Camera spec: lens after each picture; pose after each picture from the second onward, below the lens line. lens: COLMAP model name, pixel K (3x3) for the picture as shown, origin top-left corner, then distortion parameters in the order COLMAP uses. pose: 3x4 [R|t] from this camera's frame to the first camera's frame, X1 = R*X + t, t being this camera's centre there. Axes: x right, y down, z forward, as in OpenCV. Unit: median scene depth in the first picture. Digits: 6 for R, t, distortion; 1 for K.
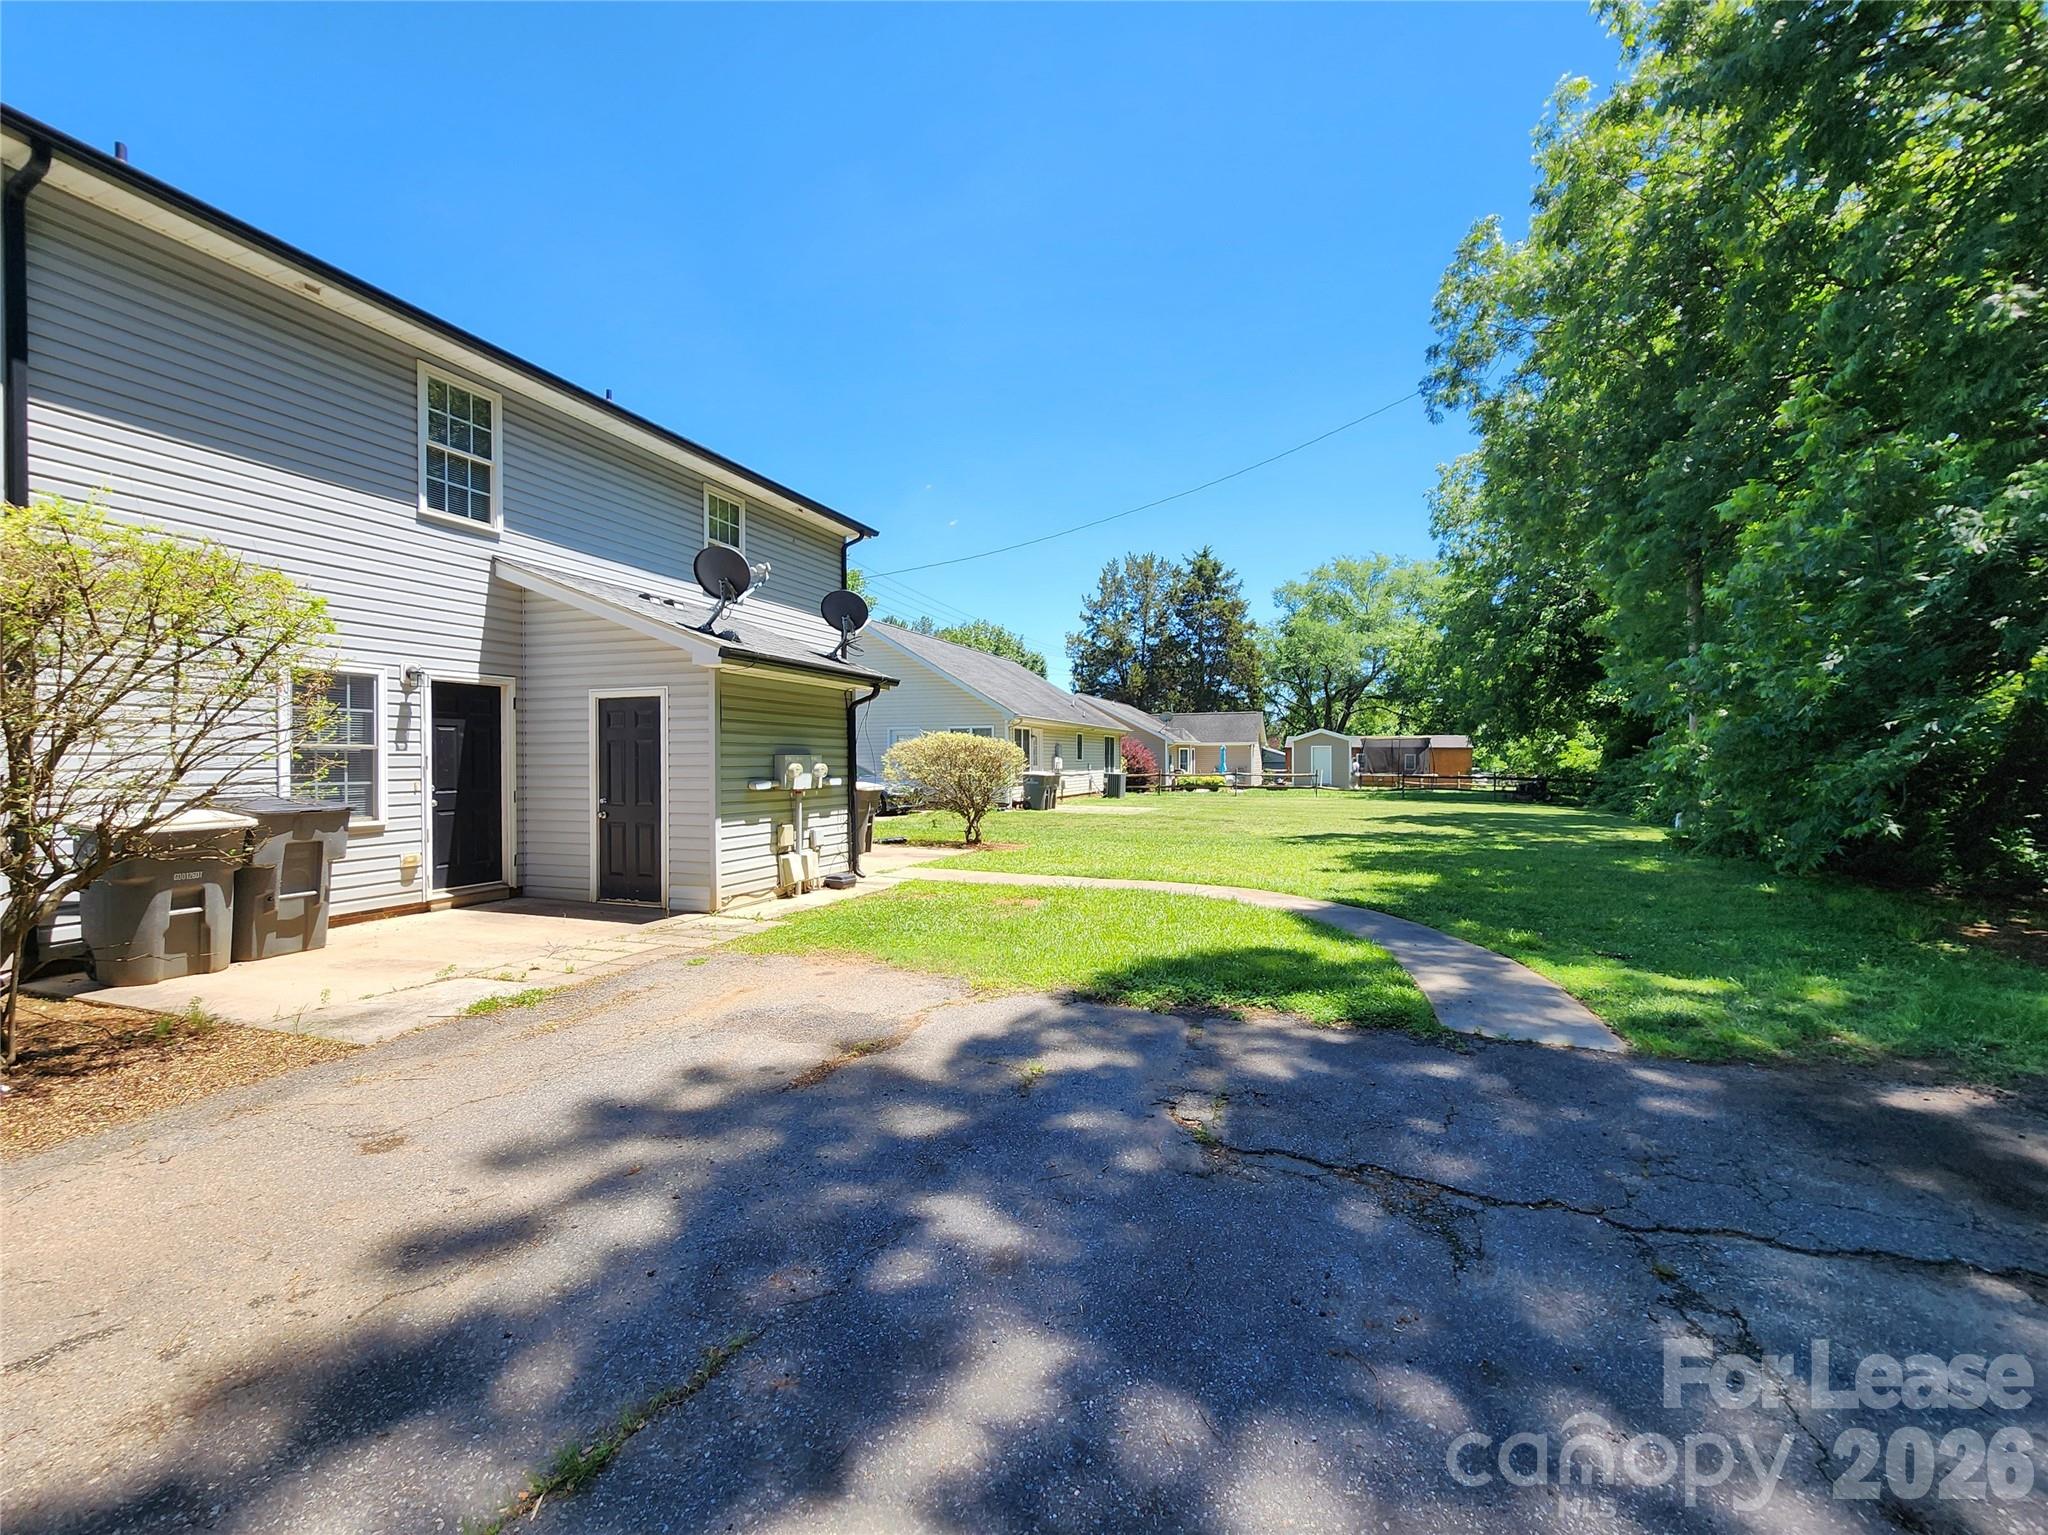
lens RADIAL K [[828.6, 0, 1024.0], [0, 828.6, 767.5], [0, 0, 1]] dist [-0.001573, -0.000086]
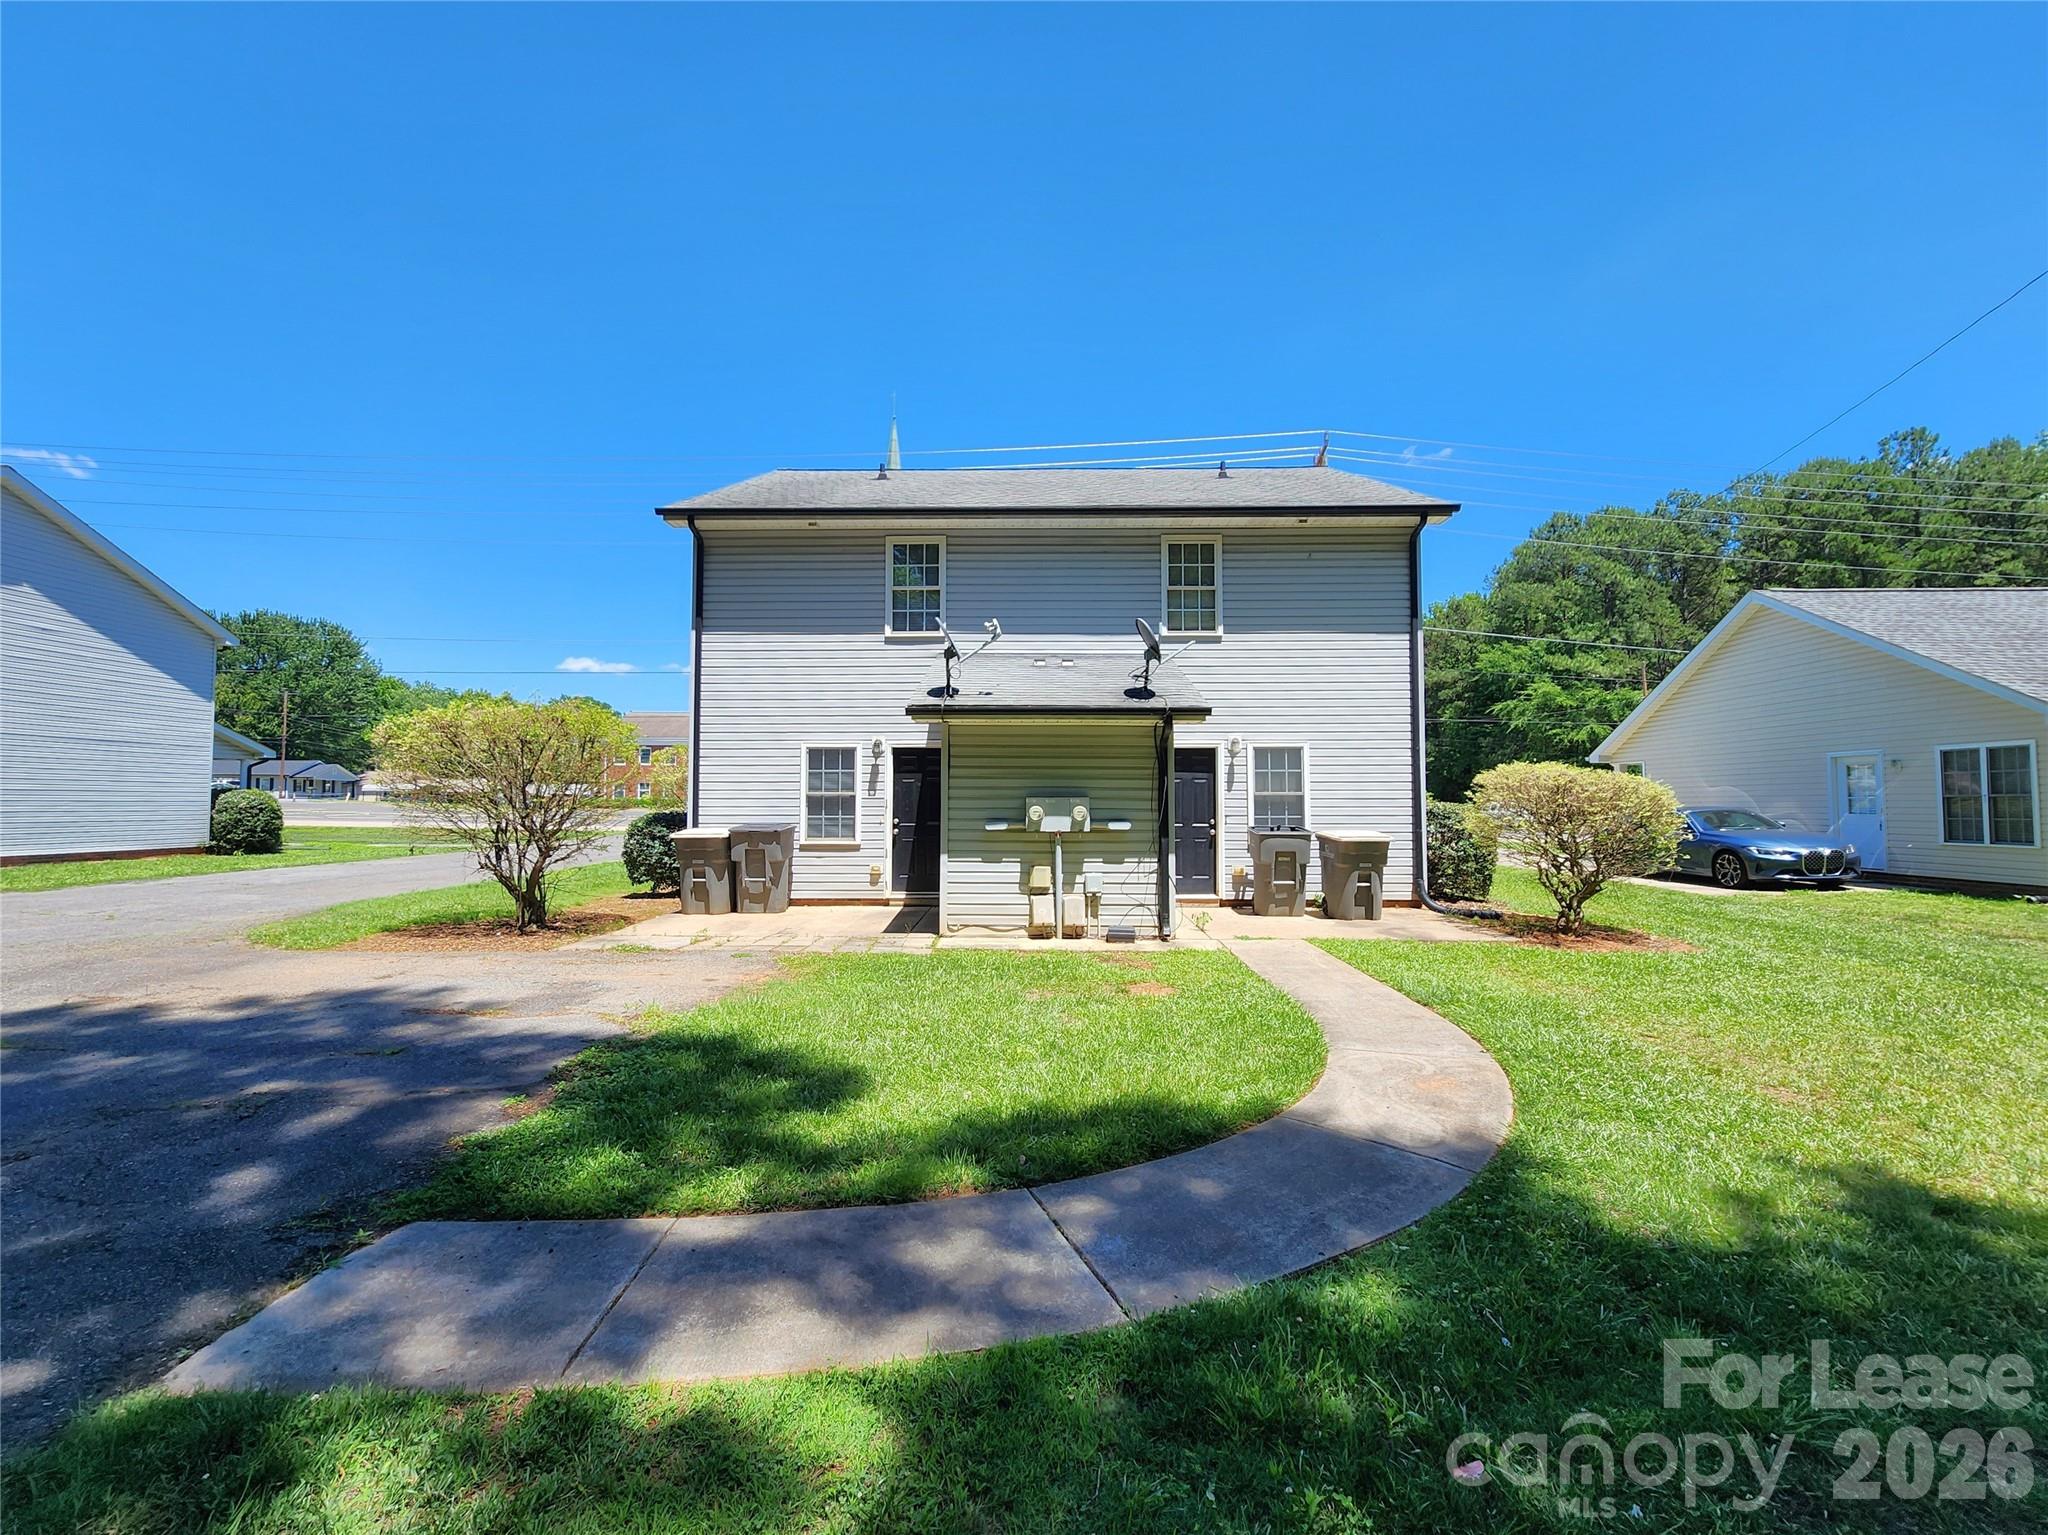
lens RADIAL K [[833.5, 0, 1024.0], [0, 833.5, 767.5], [0, 0, 1]] dist [0.000756, 0.000024]
pose [[0.362569, -0.037219, -0.931214, 0.740840], [-0.009600, 0.999000, -0.043665, -0.007872], [0.931908, 0.024771, 0.361849, 0.678356]]
